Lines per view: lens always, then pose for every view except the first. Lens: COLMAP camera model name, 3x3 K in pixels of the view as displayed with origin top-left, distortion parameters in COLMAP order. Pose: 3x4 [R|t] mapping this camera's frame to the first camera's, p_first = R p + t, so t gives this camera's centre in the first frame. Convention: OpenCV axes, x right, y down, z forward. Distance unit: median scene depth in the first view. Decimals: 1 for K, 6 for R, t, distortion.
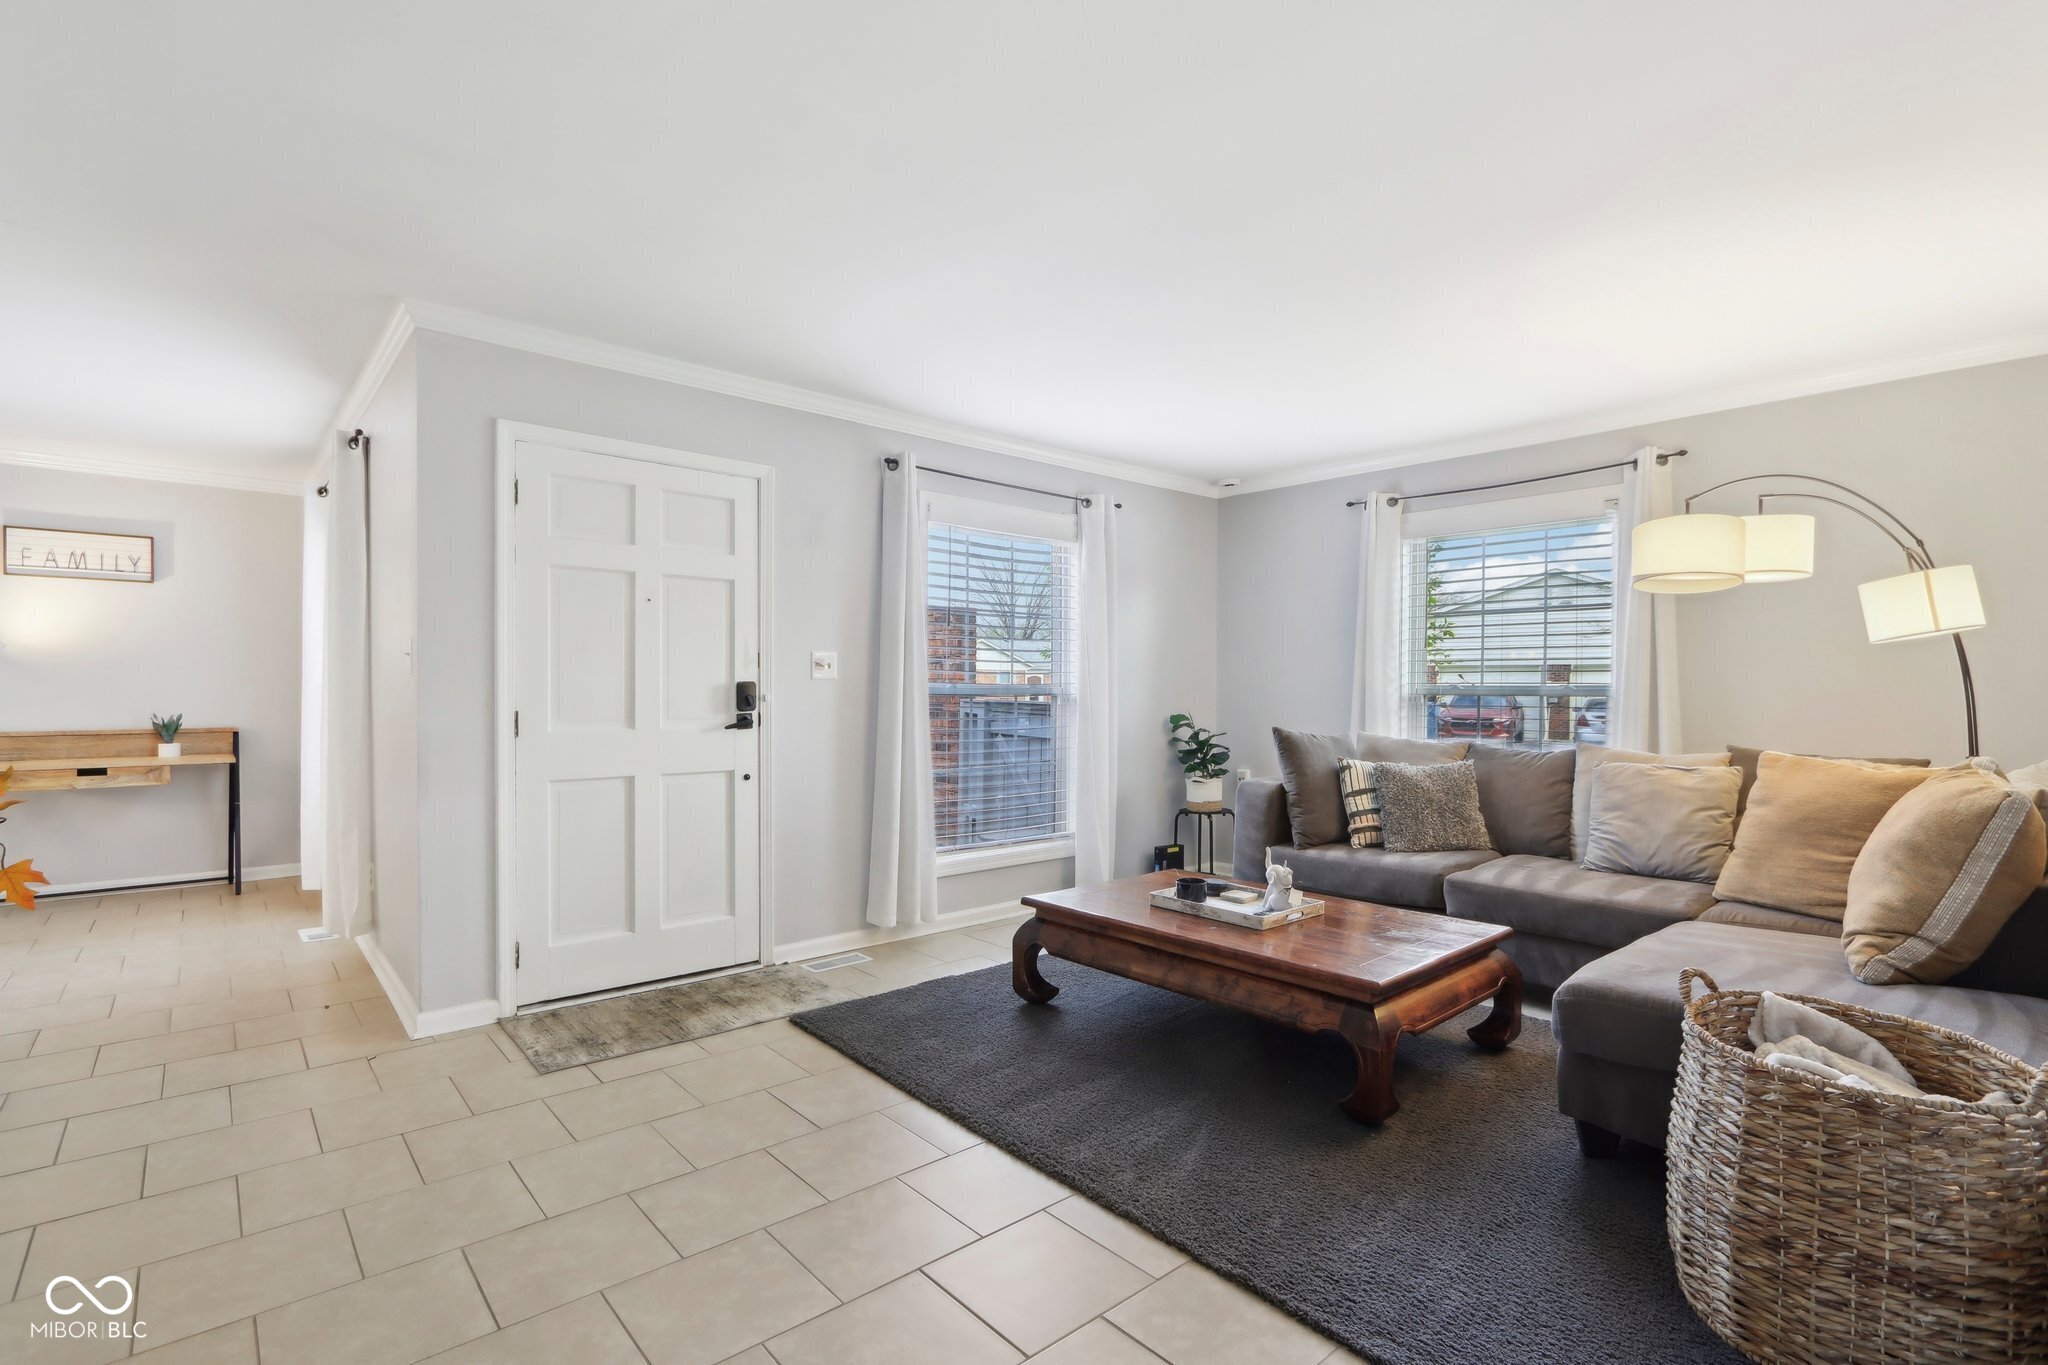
lens RADIAL K [[952.0, 0, 1005.5], [0, 952.0, 680.5], [0, 0, 1]] dist [-0.003764, -0.000041]
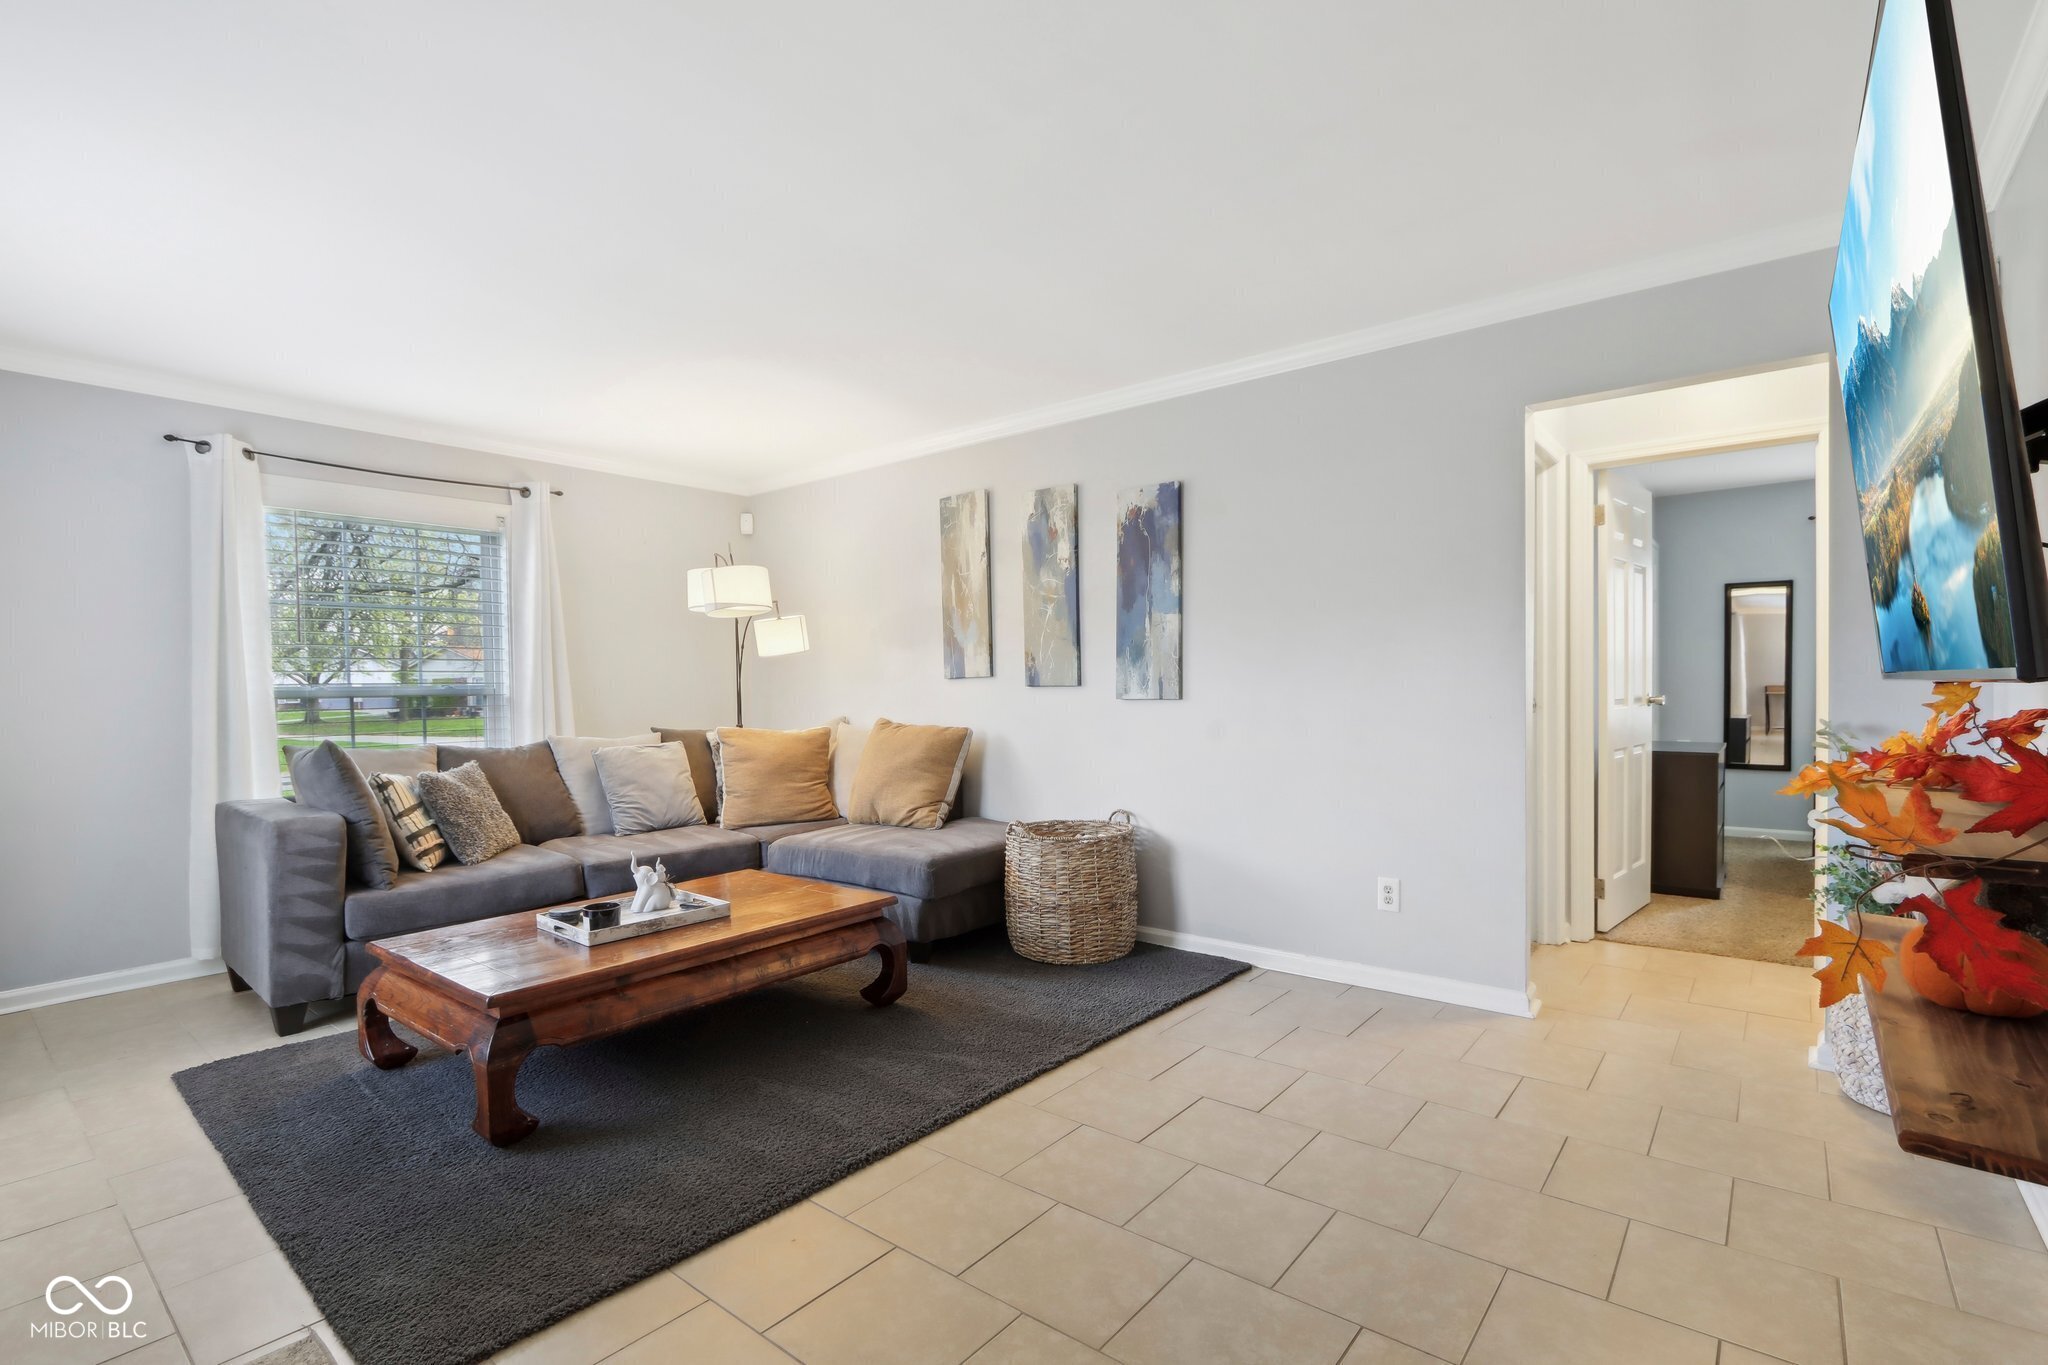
lens RADIAL K [[939.7, 0, 1020.0], [0, 939.7, 704.6], [0, 0, 1]] dist [0.000665, 0.000624]
pose [[-0.173049, -0.017775, 0.984753, -0.714315], [0.006930, 0.999790, 0.019264, 0.012722], [-0.984889, 0.010158, -0.172890, 0.772194]]
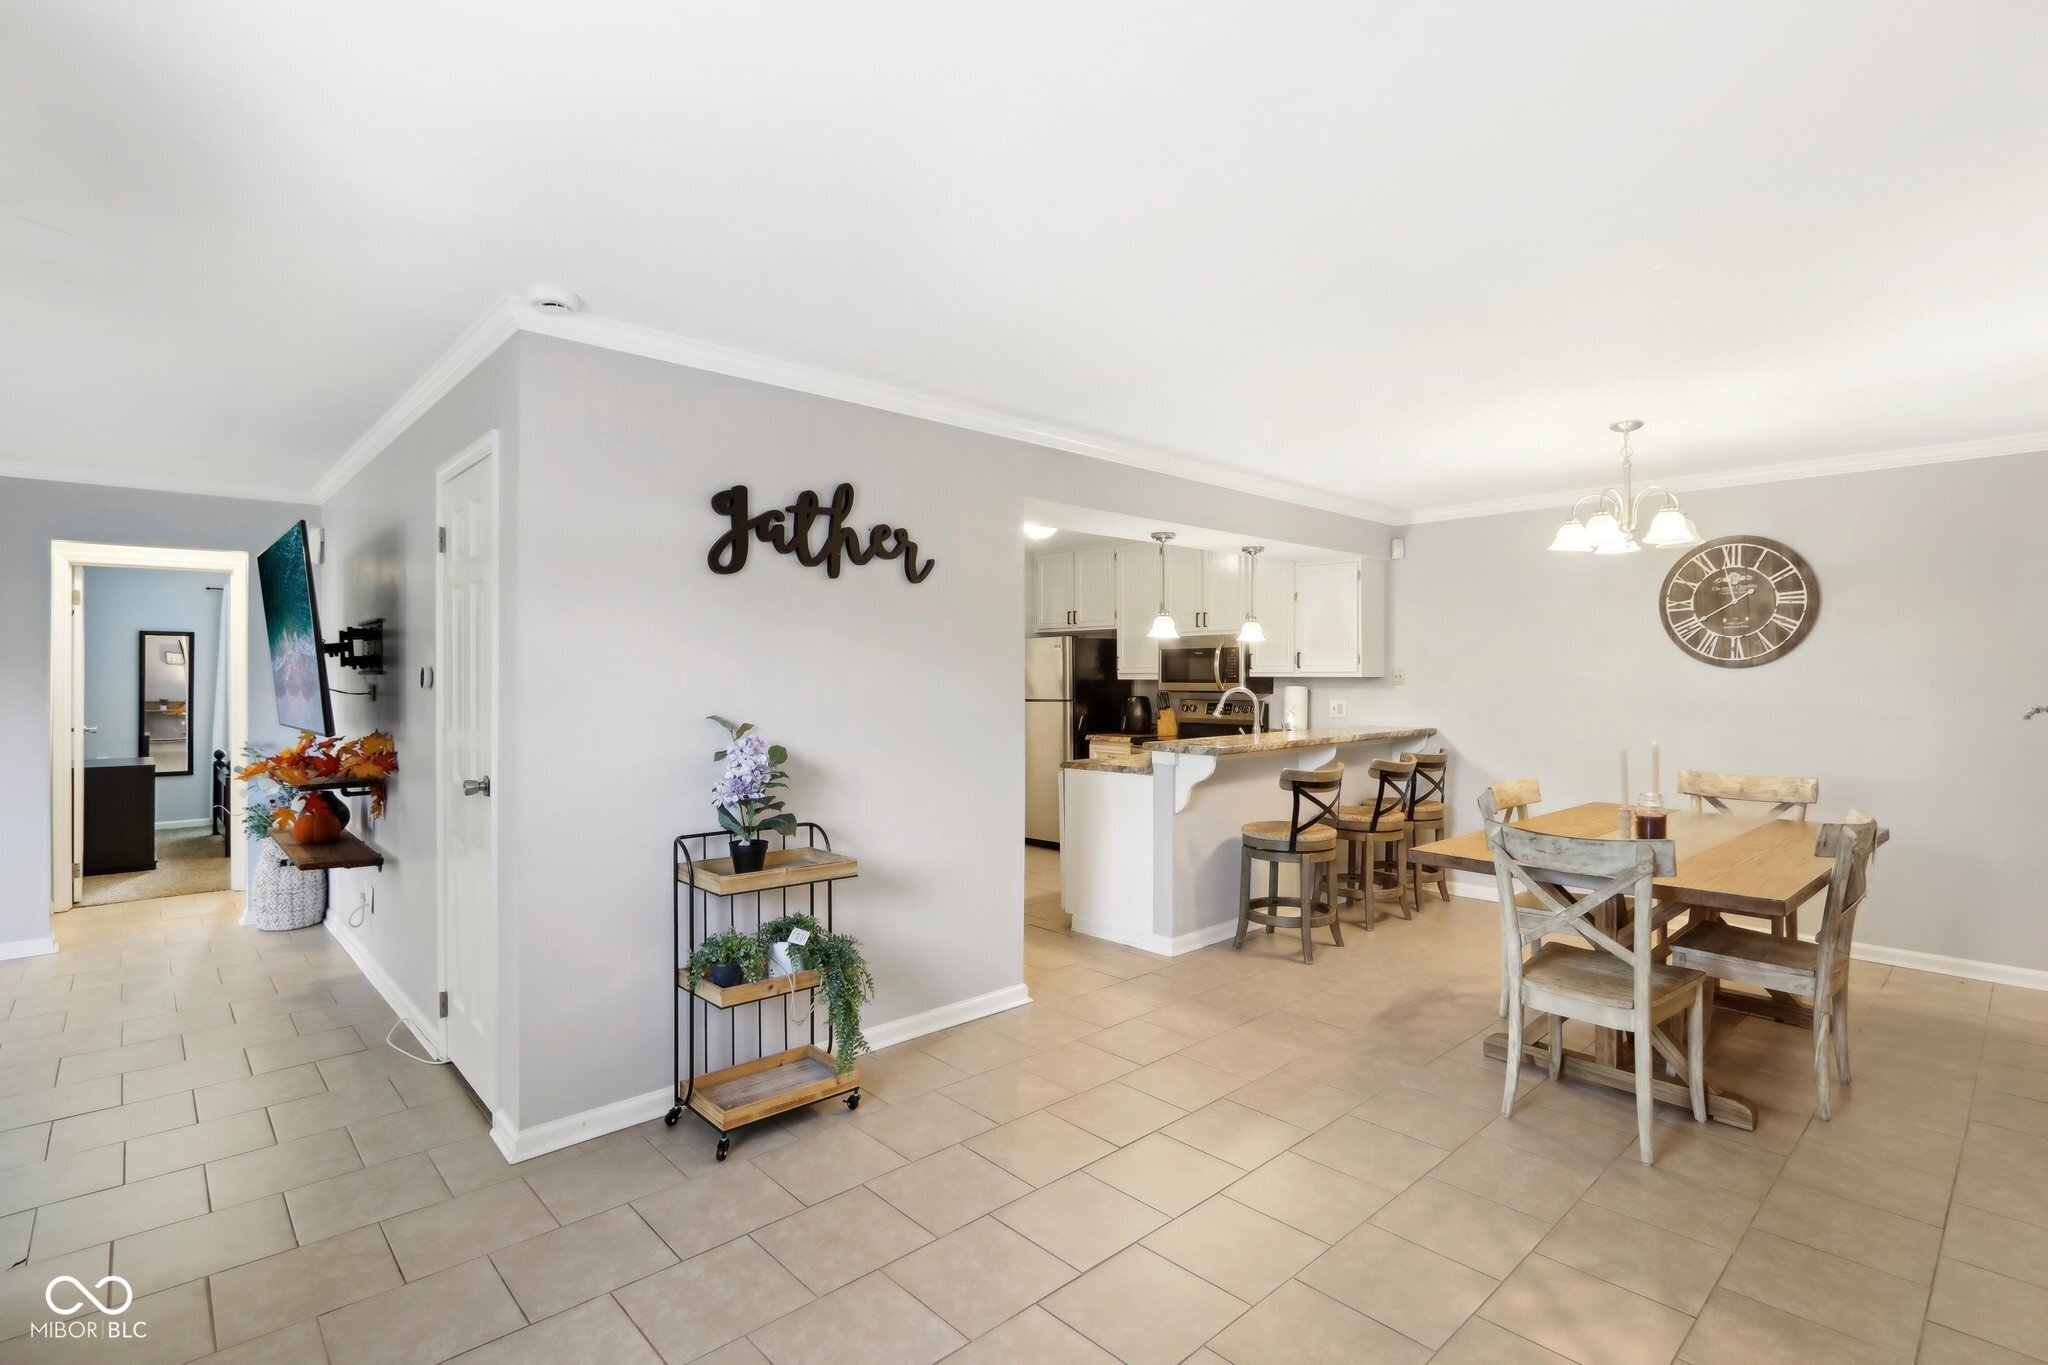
lens RADIAL K [[970.3, 0, 1025.6], [0, 970.3, 675.2], [0, 0, 1]] dist [-0.002930, -0.000257]
pose [[-0.999480, 0.001281, -0.032215, -1.267399], [0.001536, 0.999968, -0.007893, -0.048454], [0.032203, -0.007939, -0.999450, 1.583317]]
